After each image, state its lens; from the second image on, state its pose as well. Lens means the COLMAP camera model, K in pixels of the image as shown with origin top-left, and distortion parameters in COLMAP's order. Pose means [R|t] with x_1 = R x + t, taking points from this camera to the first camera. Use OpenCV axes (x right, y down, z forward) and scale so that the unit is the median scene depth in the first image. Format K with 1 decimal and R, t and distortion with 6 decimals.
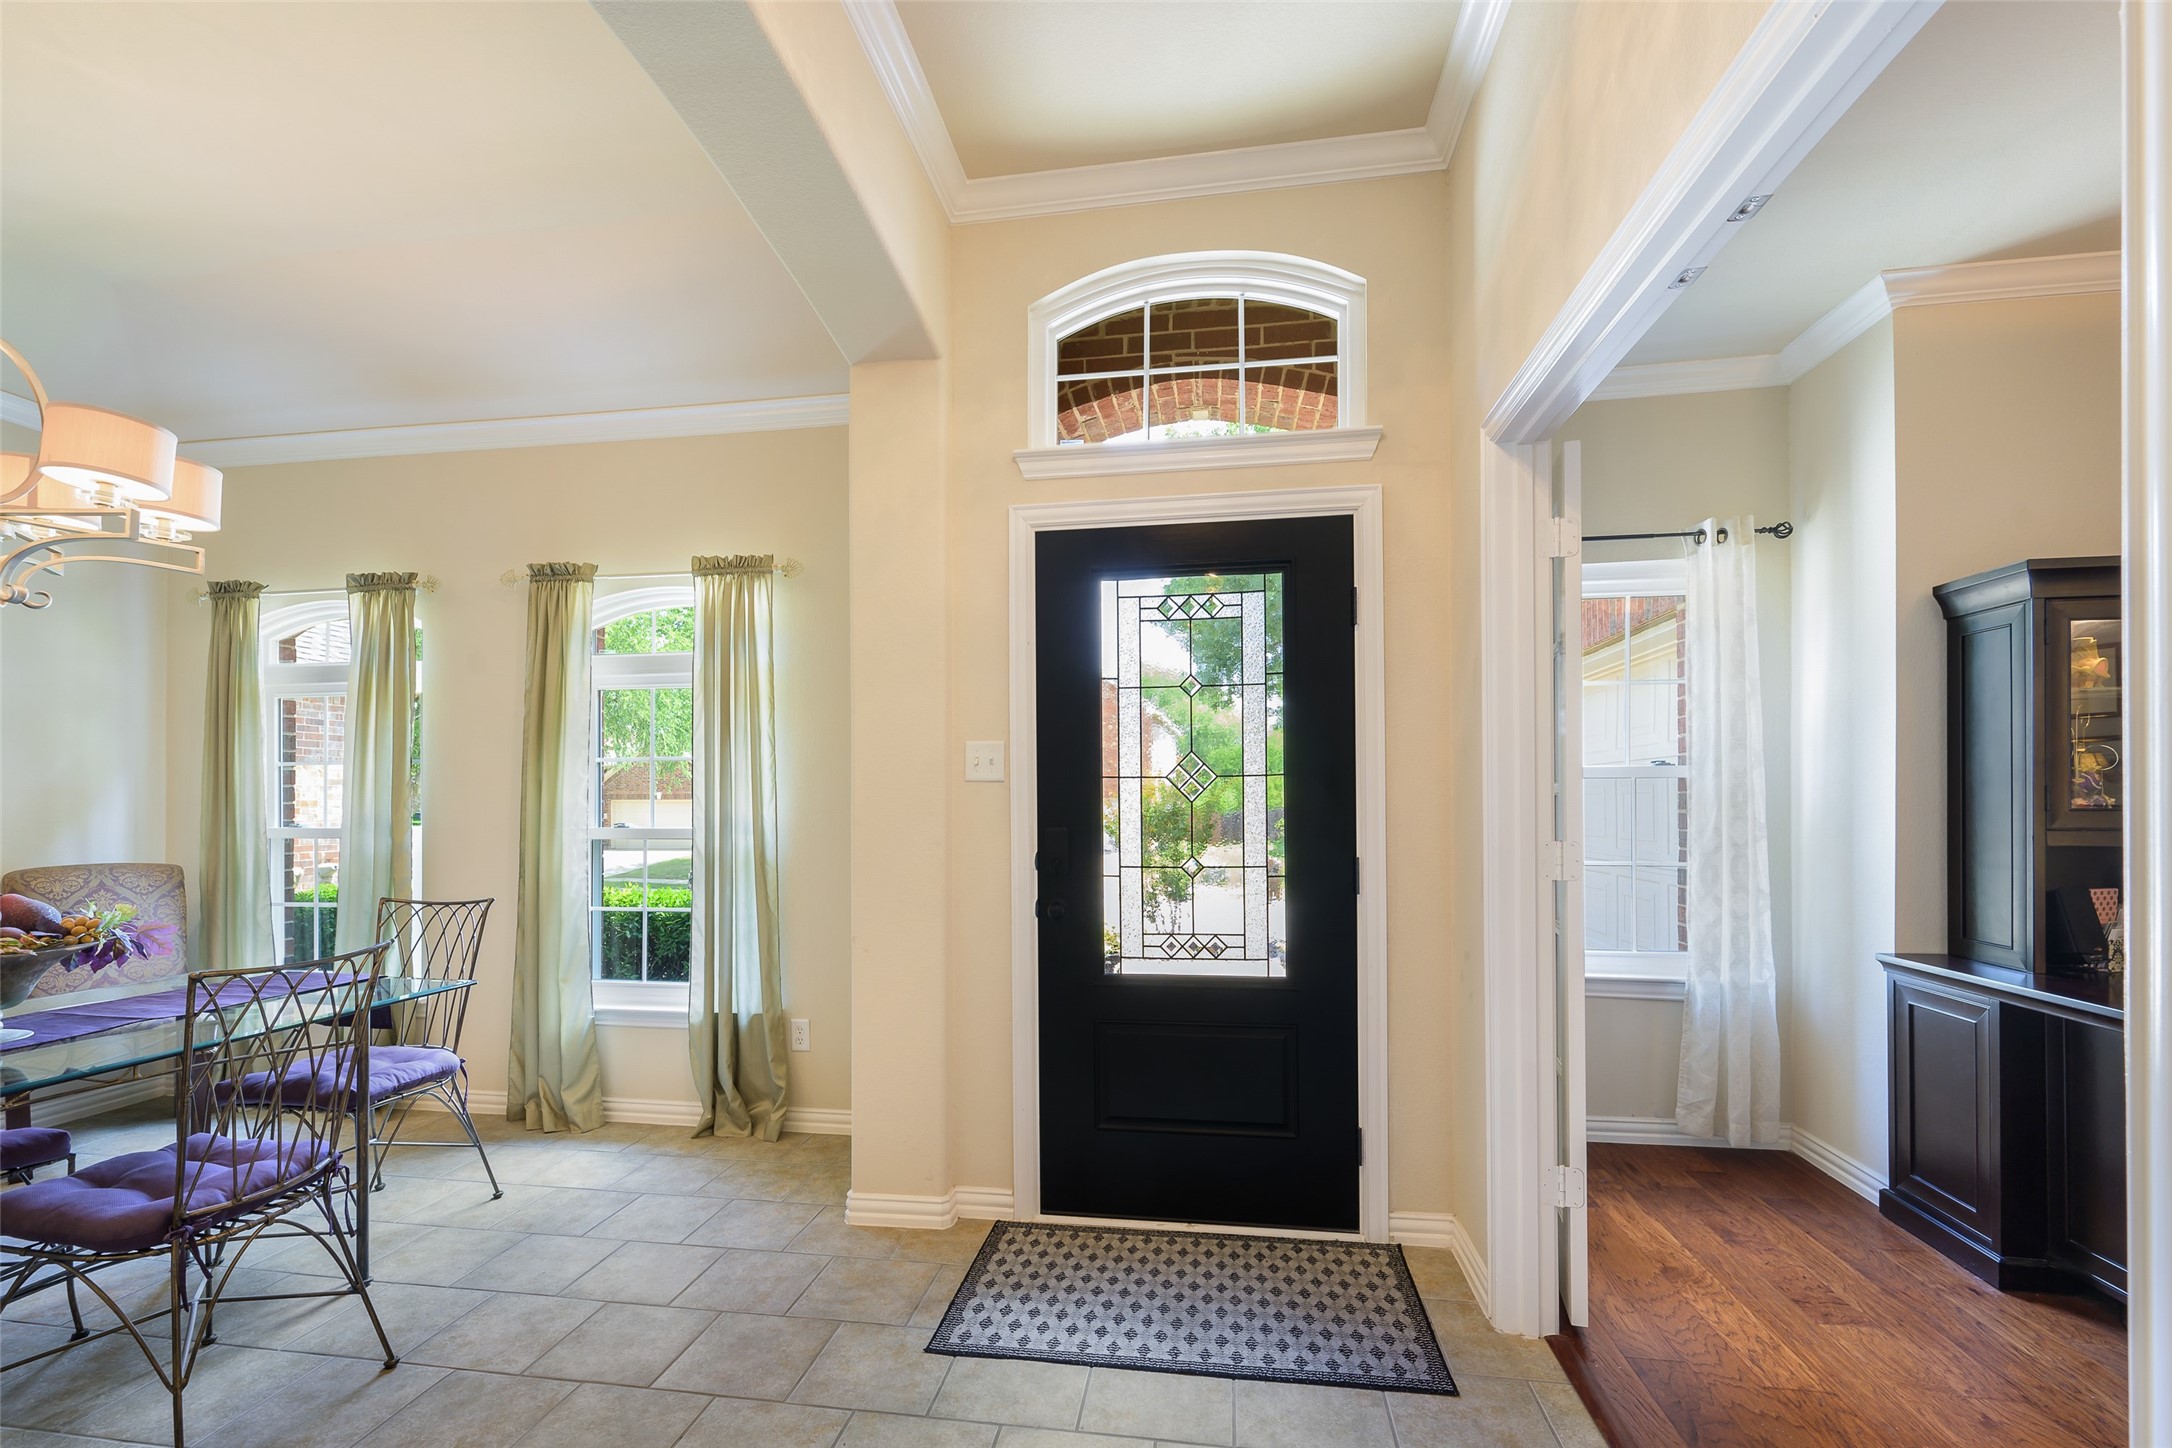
lens RADIAL K [[968.8, 0, 1064.4], [0, 968.8, 794.1], [0, 0, 1]] dist [0.002845, 0.000912]
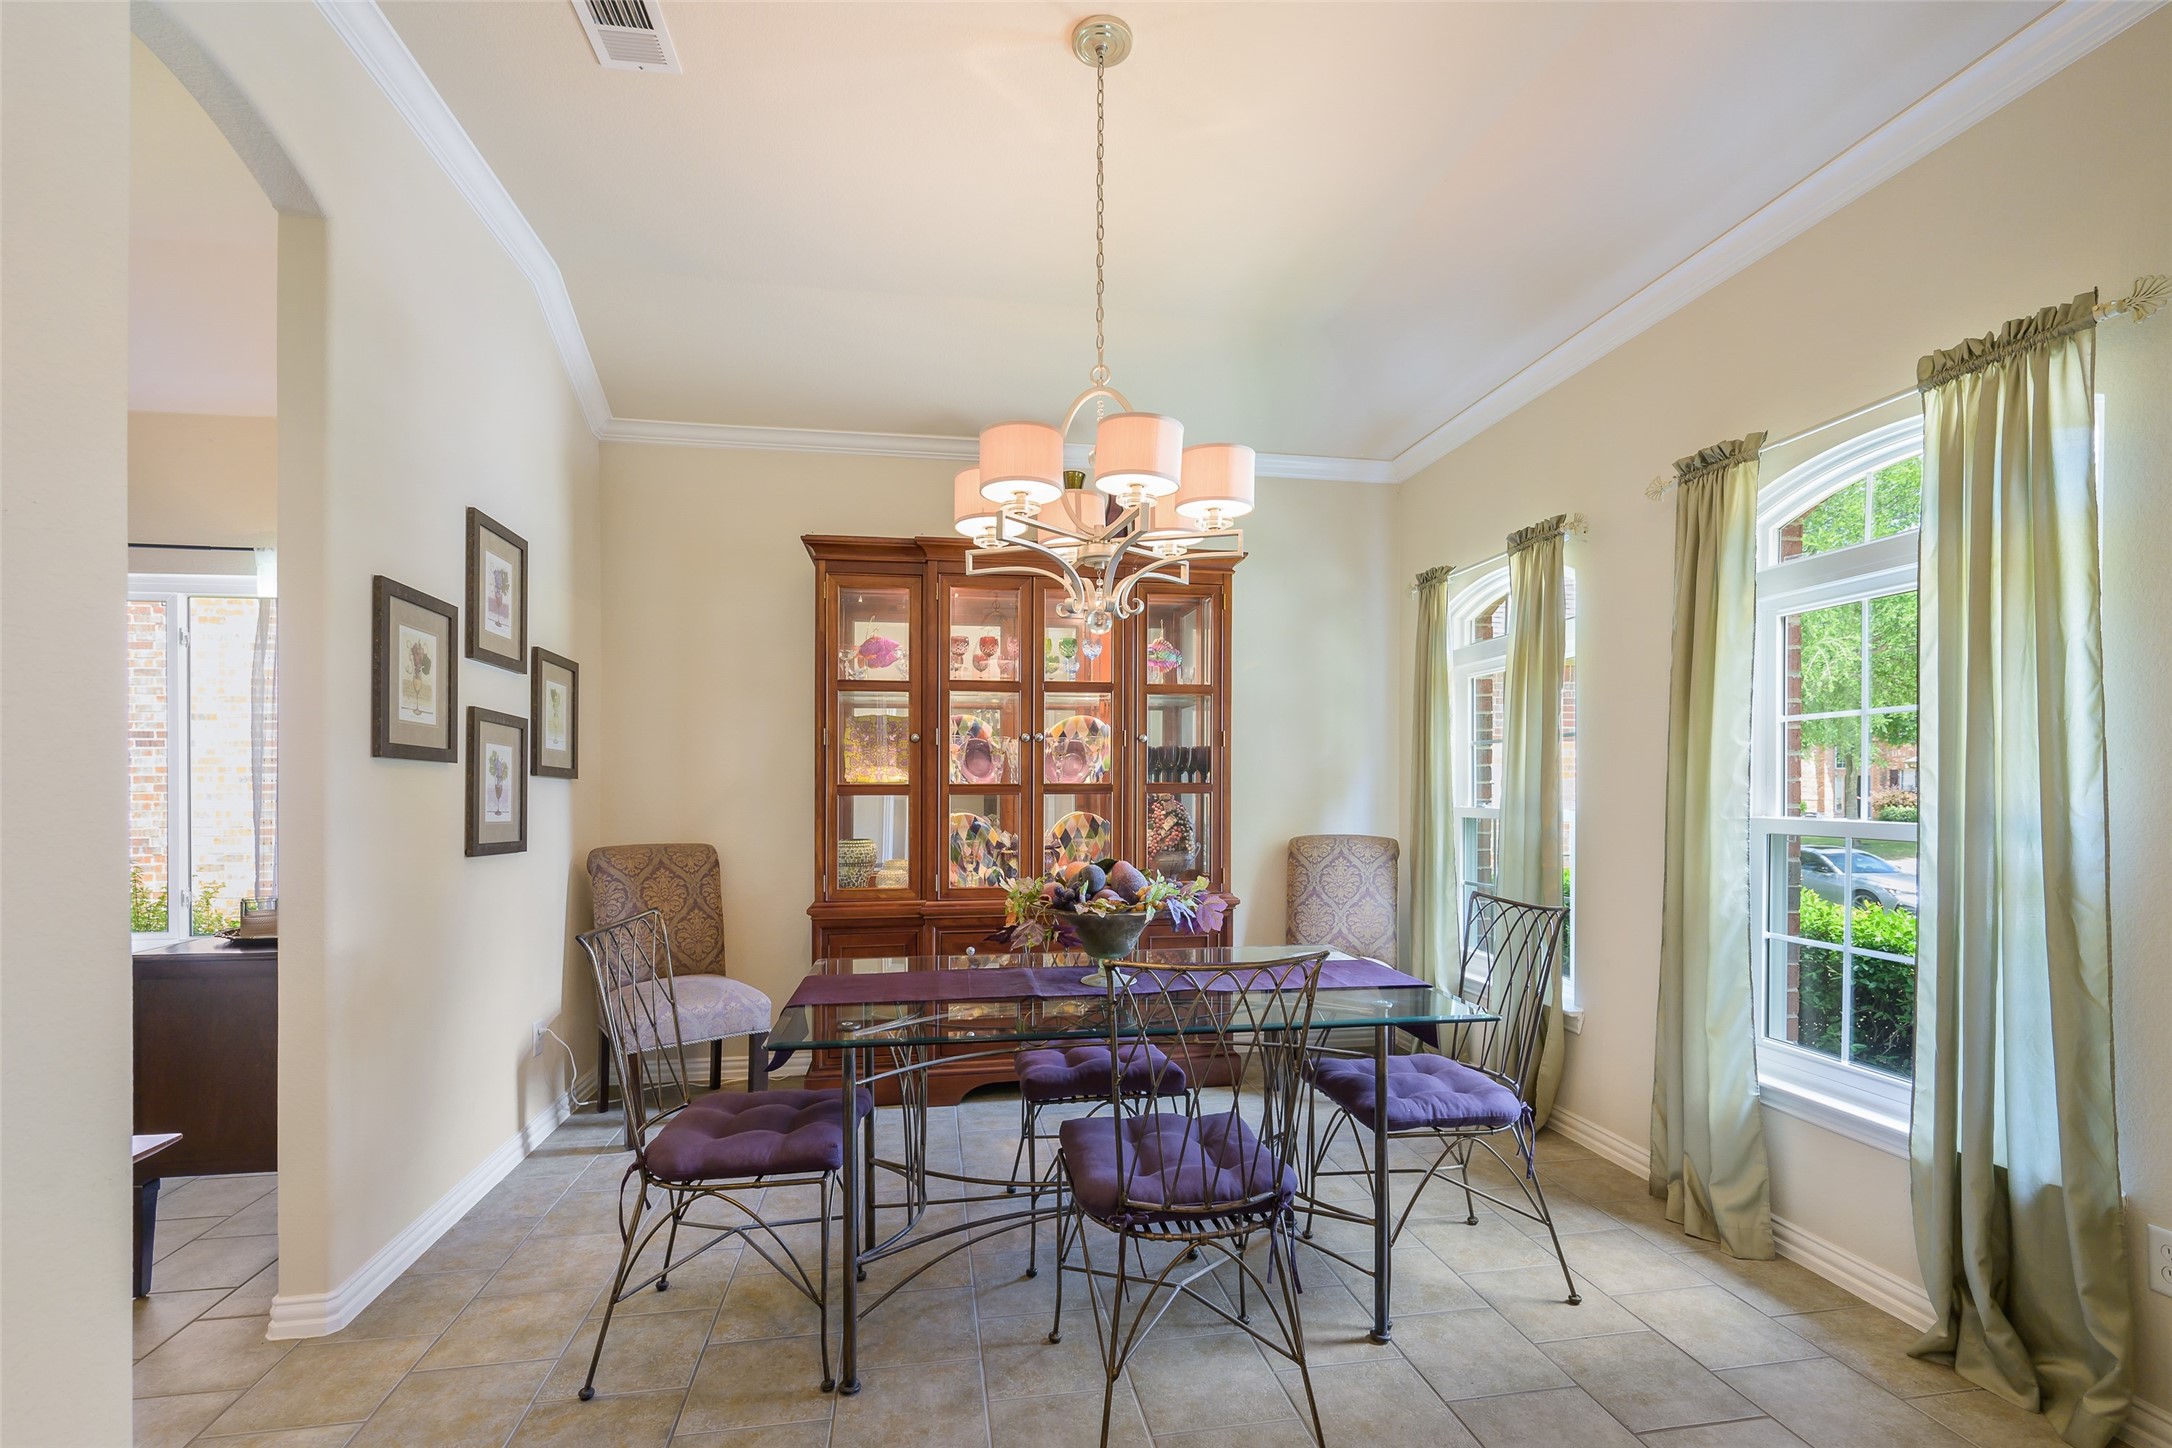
lens RADIAL K [[968.8, 0, 1095.2], [0, 968.8, 785.7], [0, 0, 1]] dist [0.002845, 0.000912]
pose [[0.339936, 0.001918, -0.940447, -0.000837], [0.006773, 0.999967, 0.004488, 0.005997], [0.940424, -0.007896, 0.339912, 0.332497]]
